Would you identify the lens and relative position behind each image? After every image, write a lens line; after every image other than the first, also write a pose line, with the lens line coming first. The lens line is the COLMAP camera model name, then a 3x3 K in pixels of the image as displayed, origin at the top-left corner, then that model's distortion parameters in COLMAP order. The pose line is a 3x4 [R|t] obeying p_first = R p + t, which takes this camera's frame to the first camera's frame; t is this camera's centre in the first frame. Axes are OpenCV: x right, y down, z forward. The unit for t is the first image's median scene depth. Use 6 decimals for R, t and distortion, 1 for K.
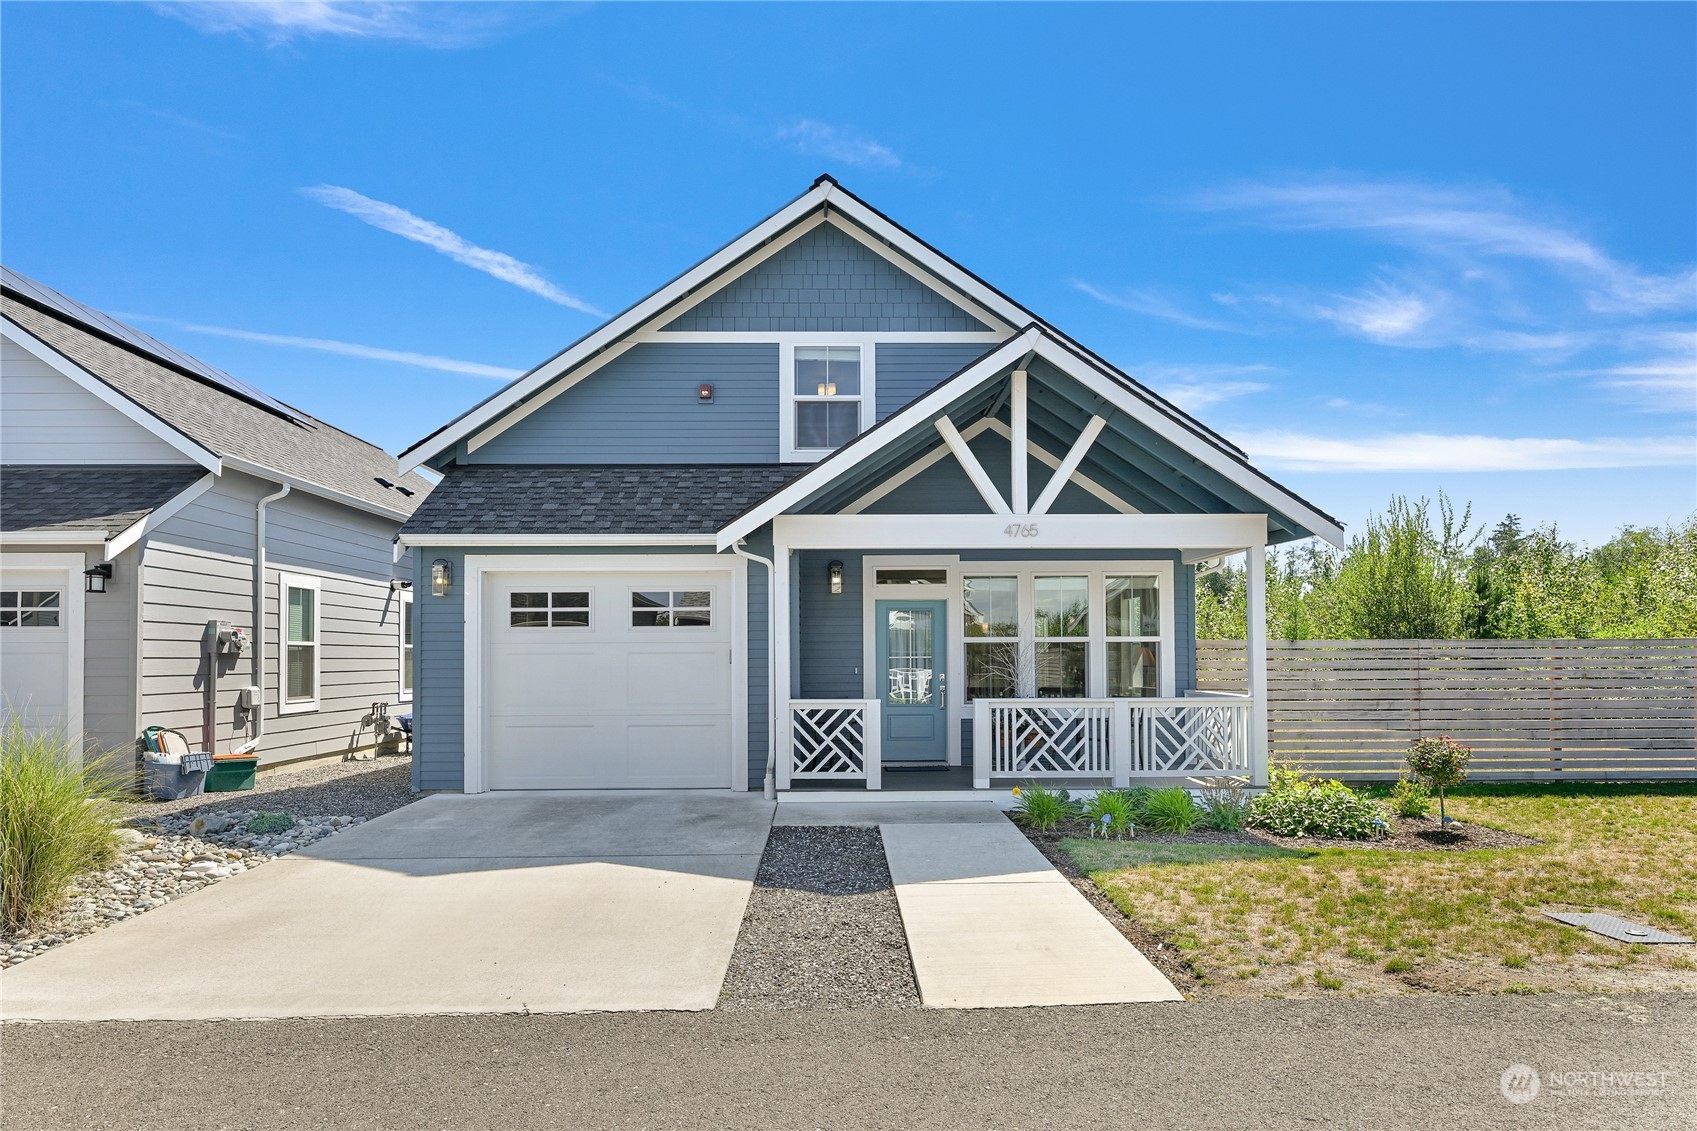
lens RADIAL K [[965.7, 0, 846.1], [0, 965.7, 639.7], [0, 0, 1]] dist [-0.001661, 0.000134]
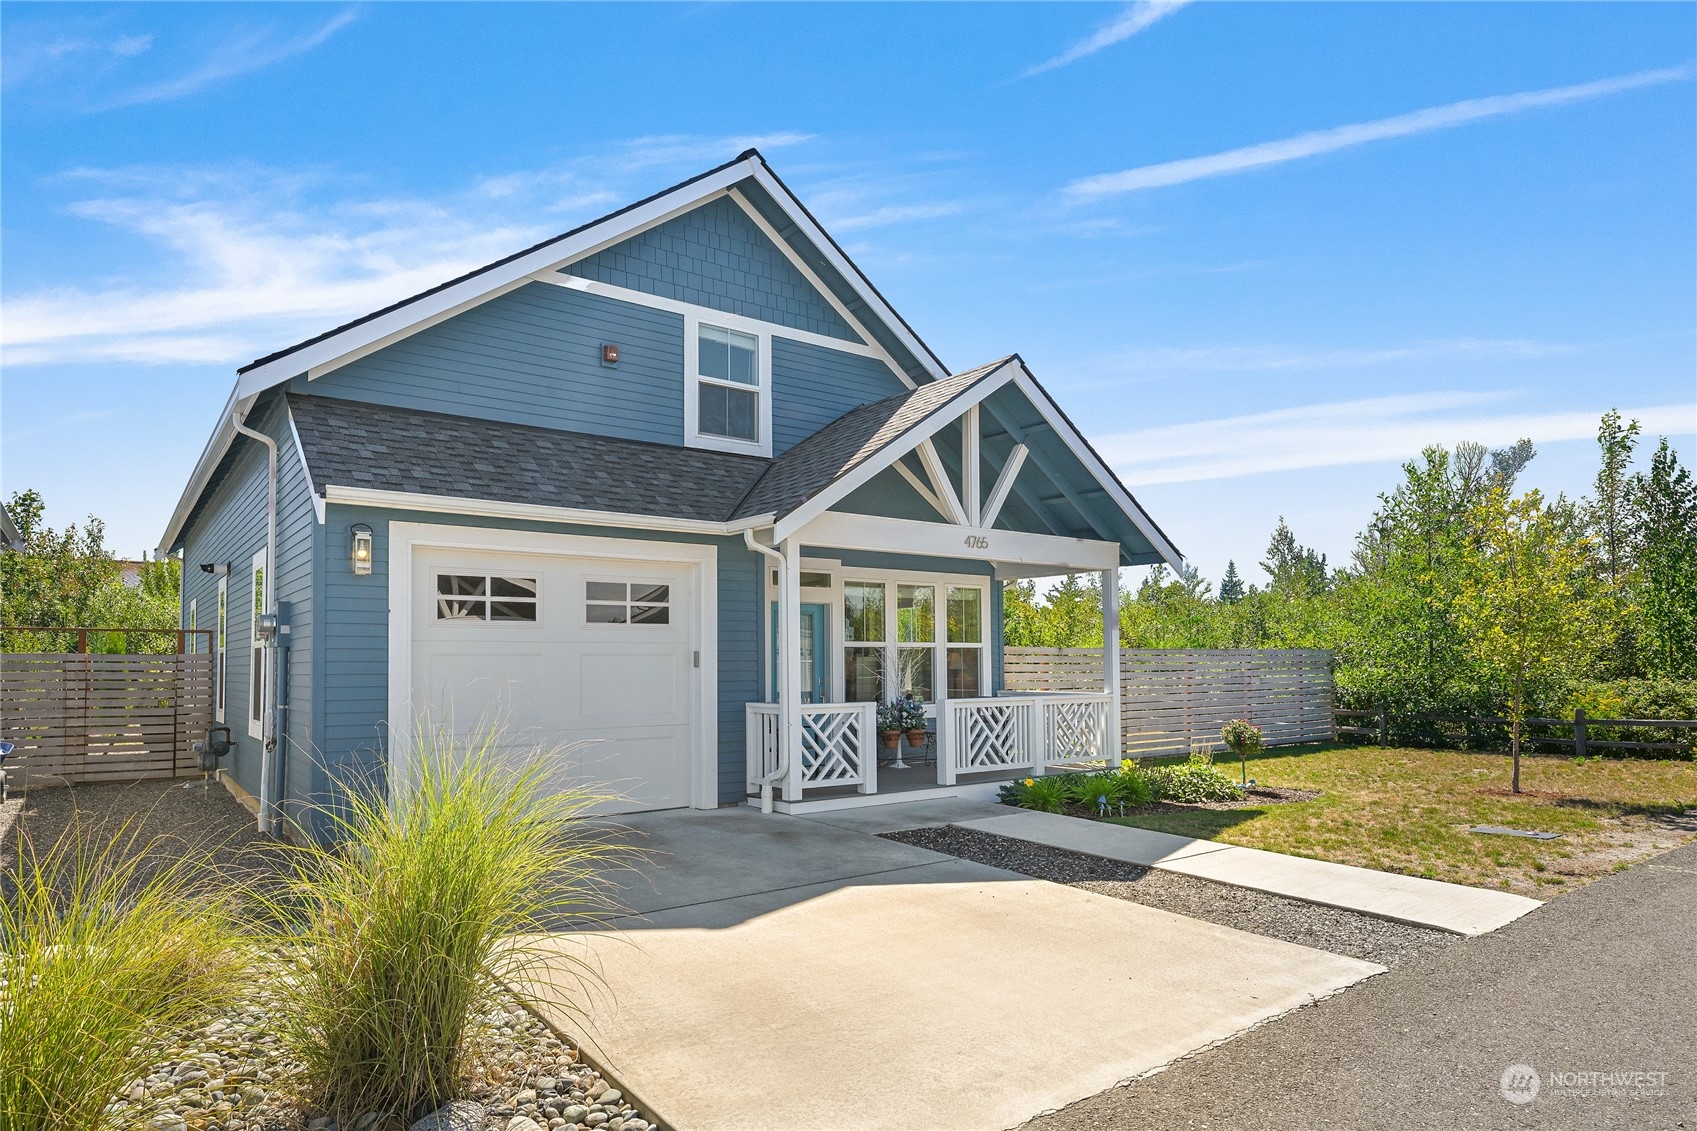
lens RADIAL K [[993.8, 0, 793.5], [0, 993.8, 642.0], [0, 0, 1]] dist [-0.002010, -0.000334]
pose [[0.821532, 0.012956, 0.570015, -0.591436], [-0.006258, 0.999886, -0.013707, 0.014352], [-0.570128, 0.007694, 0.821520, 0.202253]]
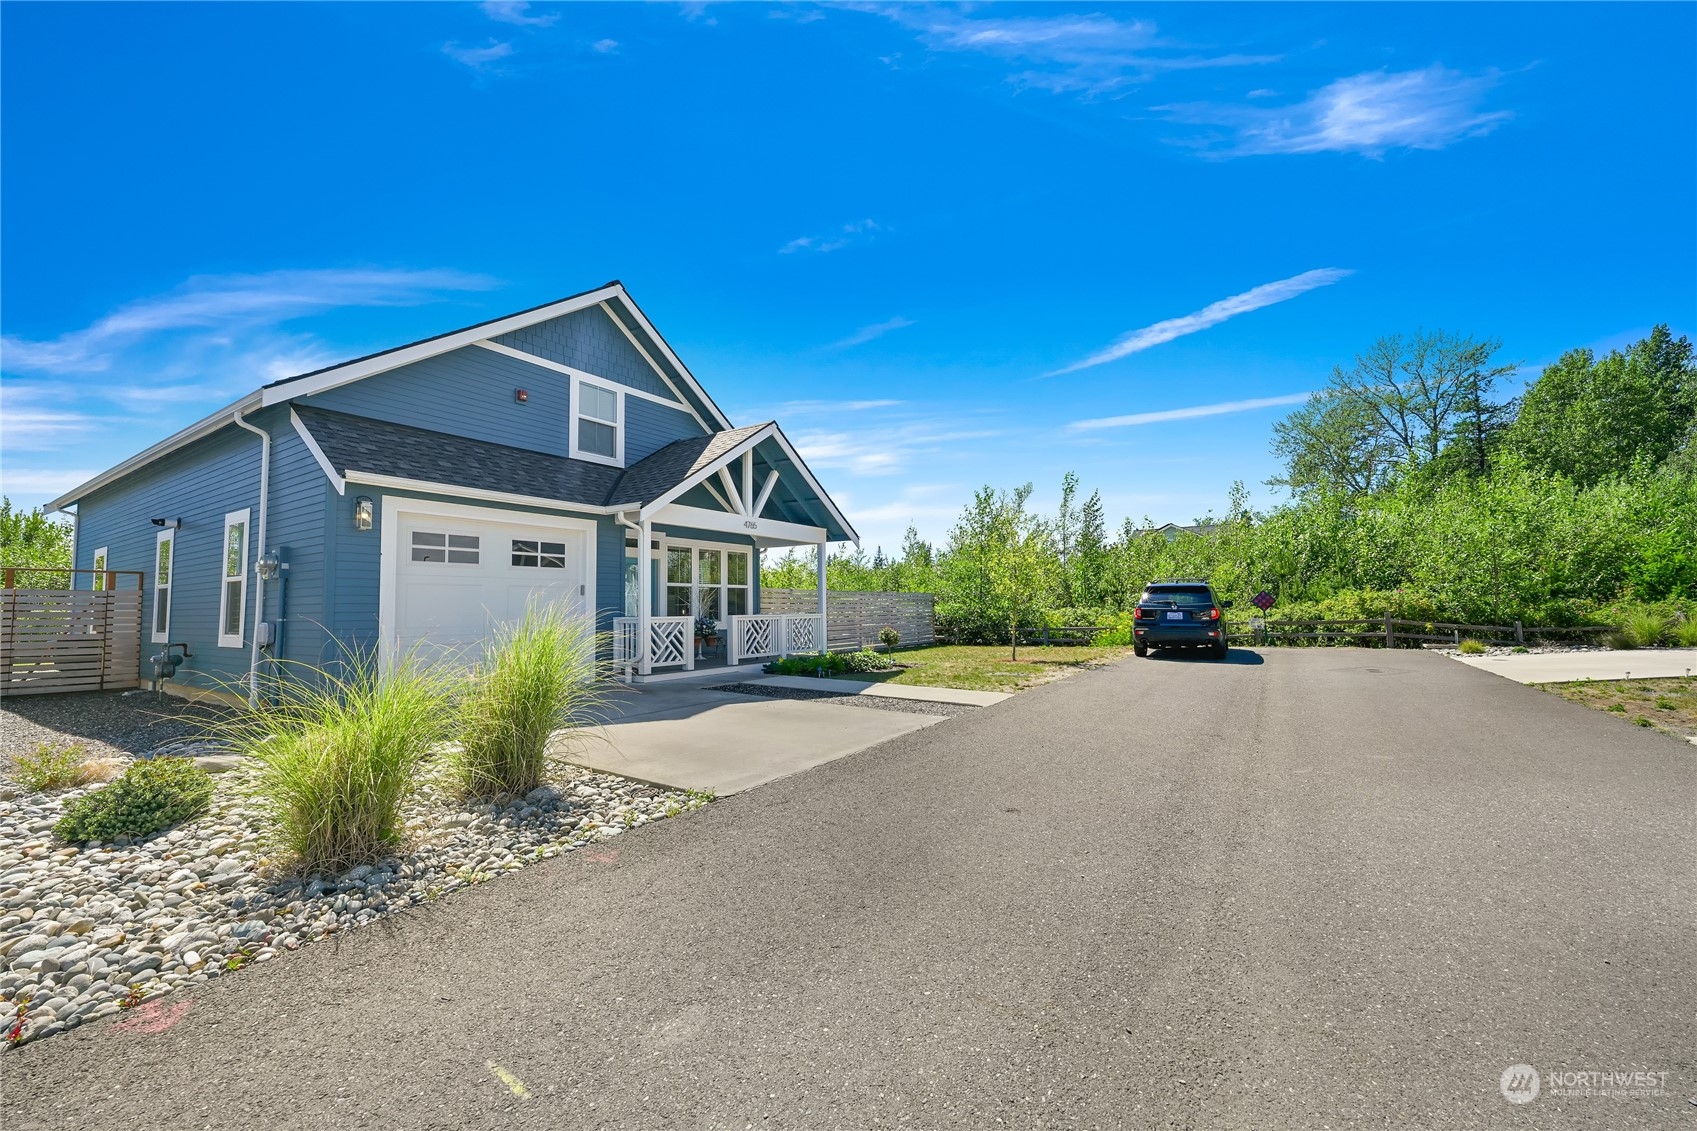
lens RADIAL K [[682.8, 0, 850.1], [0, 682.8, 574.7], [0, 0, 1]] dist [-0.000879, 0.000031]
pose [[0.557605, 0.039919, 0.829146, -0.772361], [-0.002248, 0.998912, -0.046580, 0.042980], [-0.830103, 0.024110, 0.557089, 0.103373]]
